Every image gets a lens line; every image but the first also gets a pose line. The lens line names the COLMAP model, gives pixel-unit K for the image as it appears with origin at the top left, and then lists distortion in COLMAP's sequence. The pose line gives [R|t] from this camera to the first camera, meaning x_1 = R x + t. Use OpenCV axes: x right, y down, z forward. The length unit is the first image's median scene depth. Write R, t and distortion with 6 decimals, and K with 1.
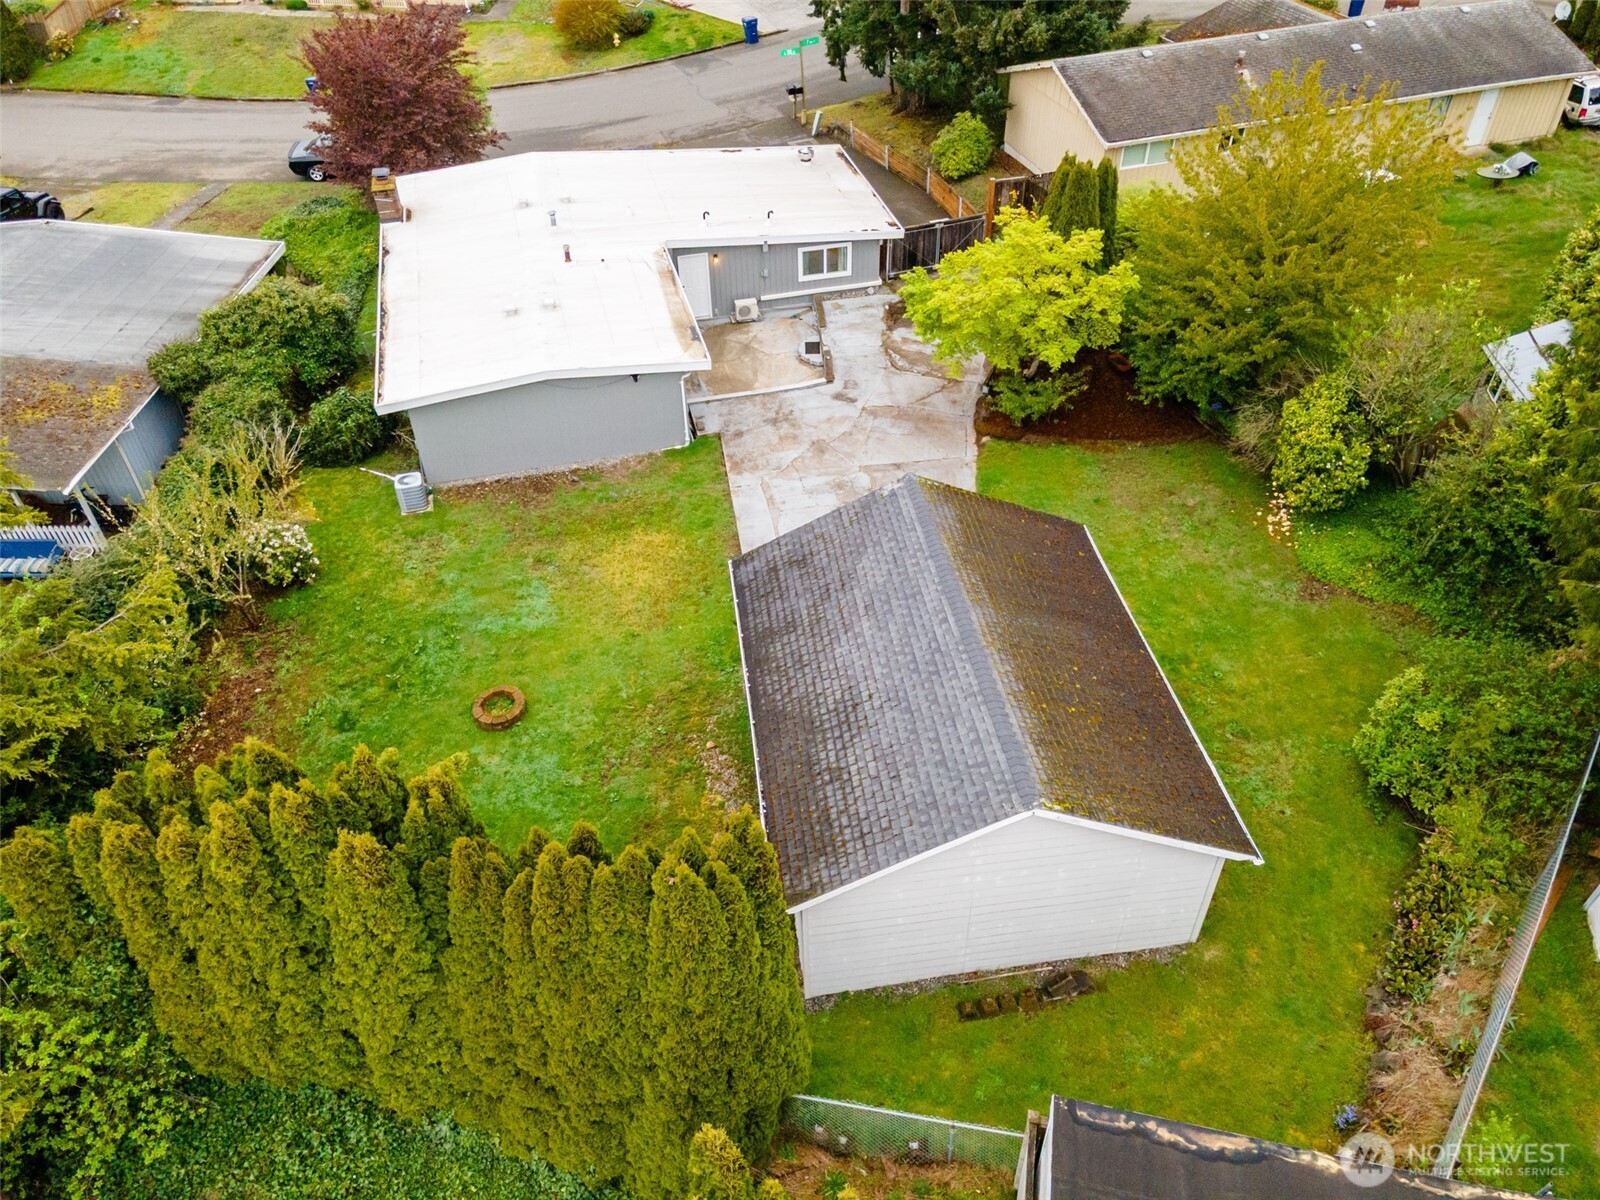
lens RADIAL K [[1337.3, 0, 800.0], [0, 1337.3, 600.0], [0, 0, 1]] dist [0.056694, 0.001021]
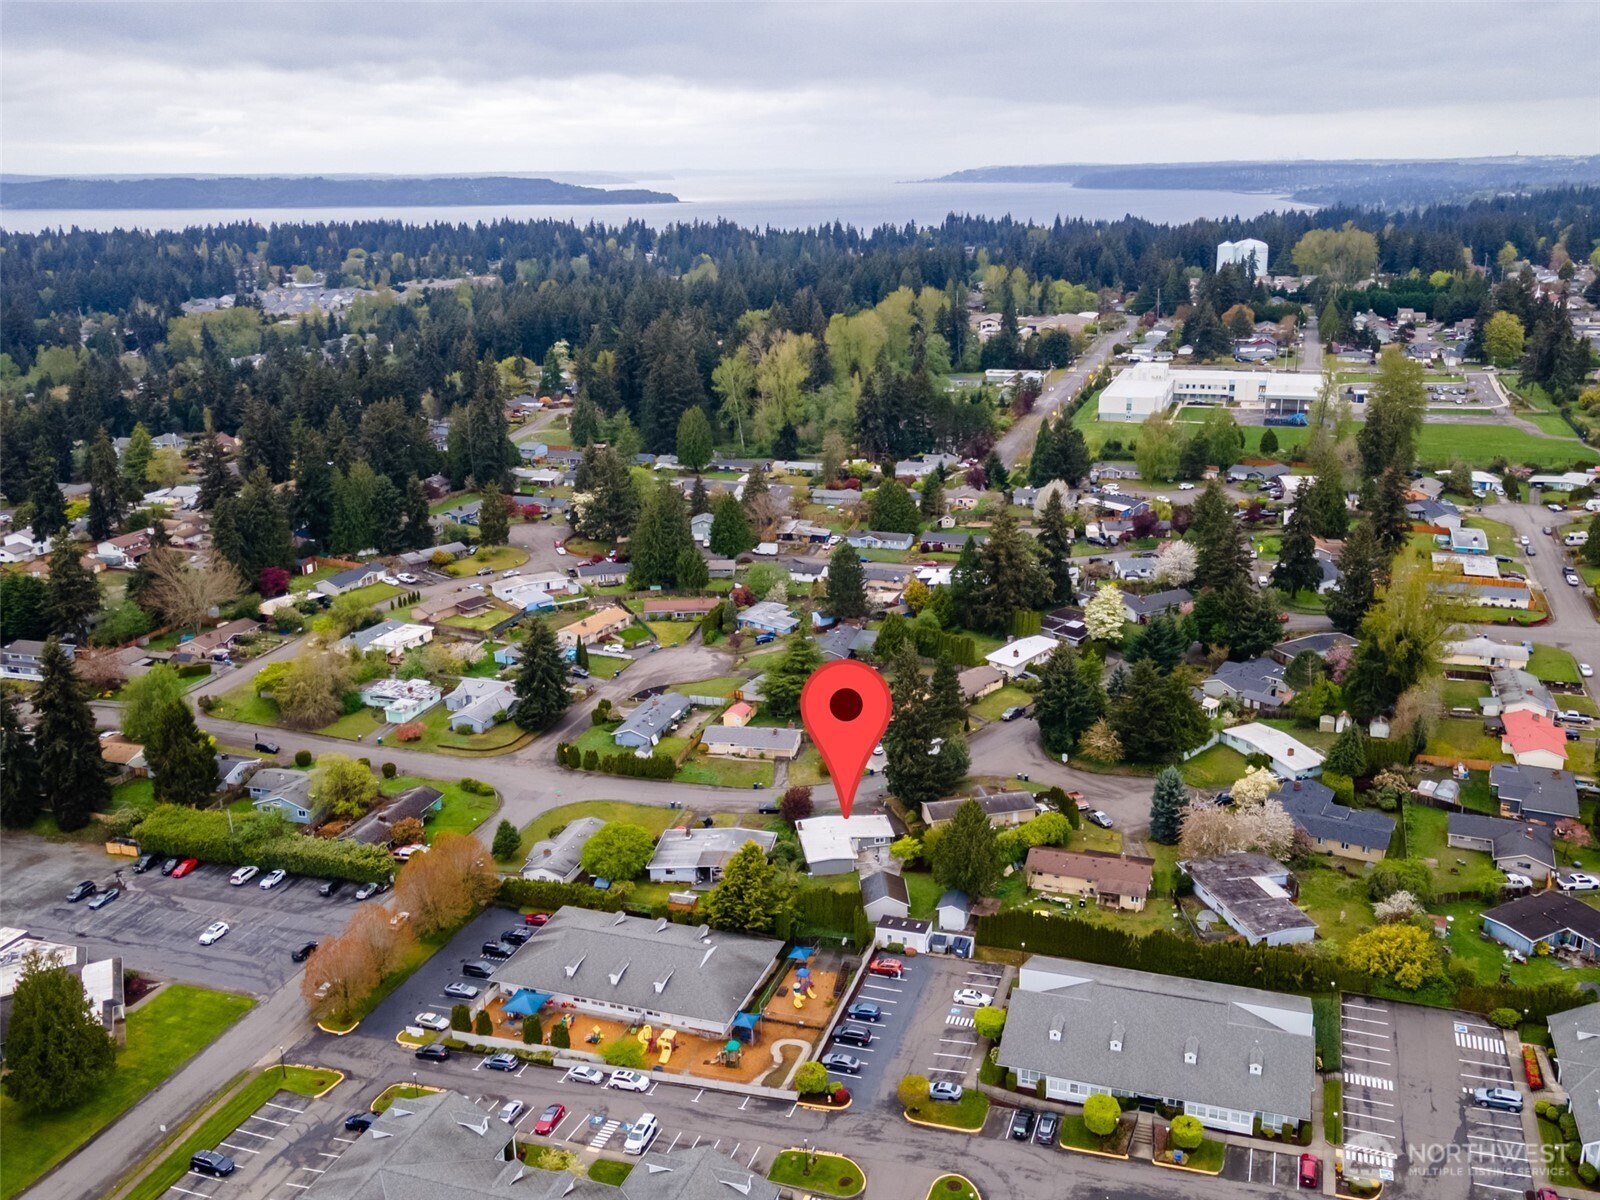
lens RADIAL K [[1337.3, 0, 800.0], [0, 1337.3, 600.0], [0, 0, 1]] dist [0.056694, 0.001021]
pose [[0.995325, 0.022942, -0.093821, 0.207921], [-0.056651, 0.925407, -0.374715, 1.005265], [0.078226, 0.378279, 0.922381, -4.922100]]
